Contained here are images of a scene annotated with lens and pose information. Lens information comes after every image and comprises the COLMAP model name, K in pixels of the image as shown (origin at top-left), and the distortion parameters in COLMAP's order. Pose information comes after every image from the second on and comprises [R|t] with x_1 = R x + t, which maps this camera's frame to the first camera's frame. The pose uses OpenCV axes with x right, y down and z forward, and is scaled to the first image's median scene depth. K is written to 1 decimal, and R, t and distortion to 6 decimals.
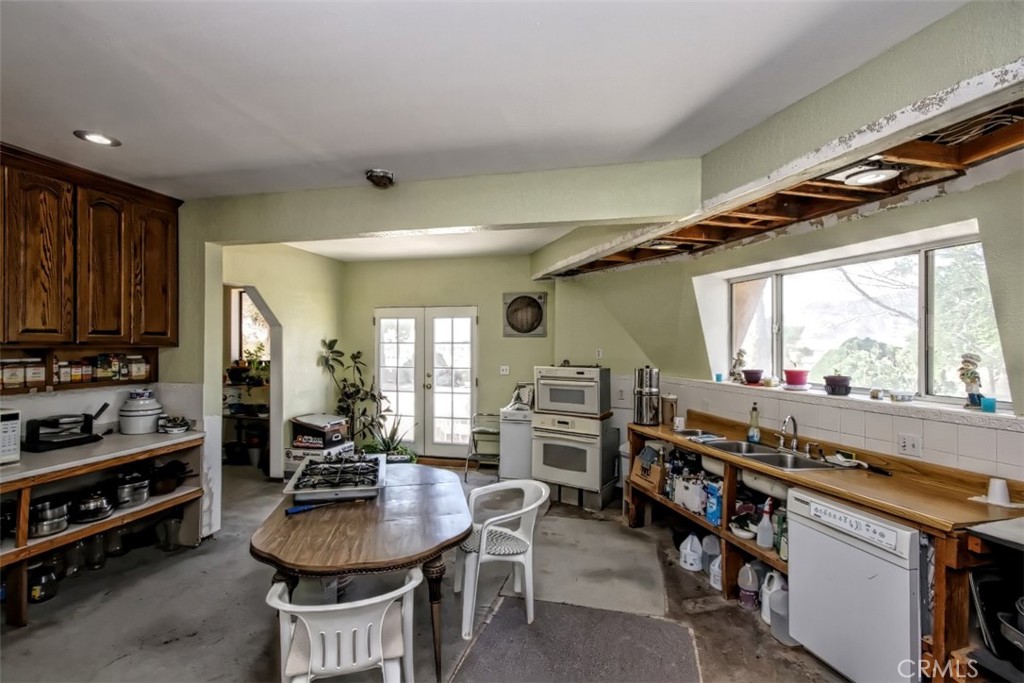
lens RADIAL K [[465.6, 0, 512.0], [0, 465.6, 341.5], [0, 0, 1]] dist [0.000473, 0.000042]
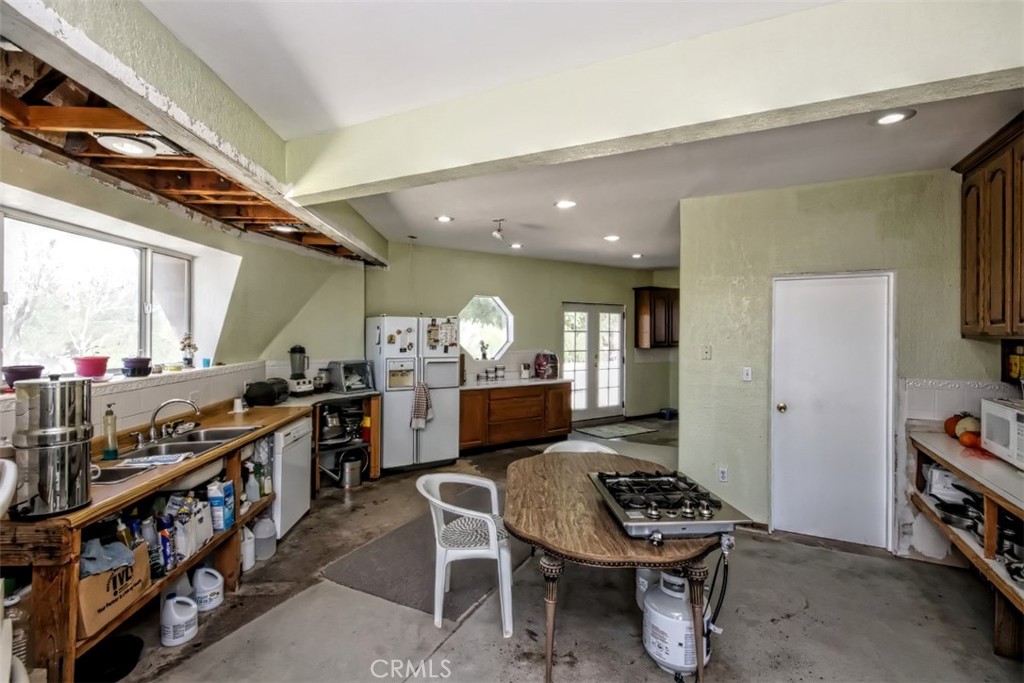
lens RADIAL K [[465.6, 0, 512.0], [0, 465.6, 341.5], [0, 0, 1]] dist [0.000473, 0.000042]
pose [[-0.977644, -0.018037, 0.209492, -0.281964], [-0.013663, 0.999658, 0.022307, 0.007537], [-0.209822, 0.018946, -0.977556, 1.751412]]
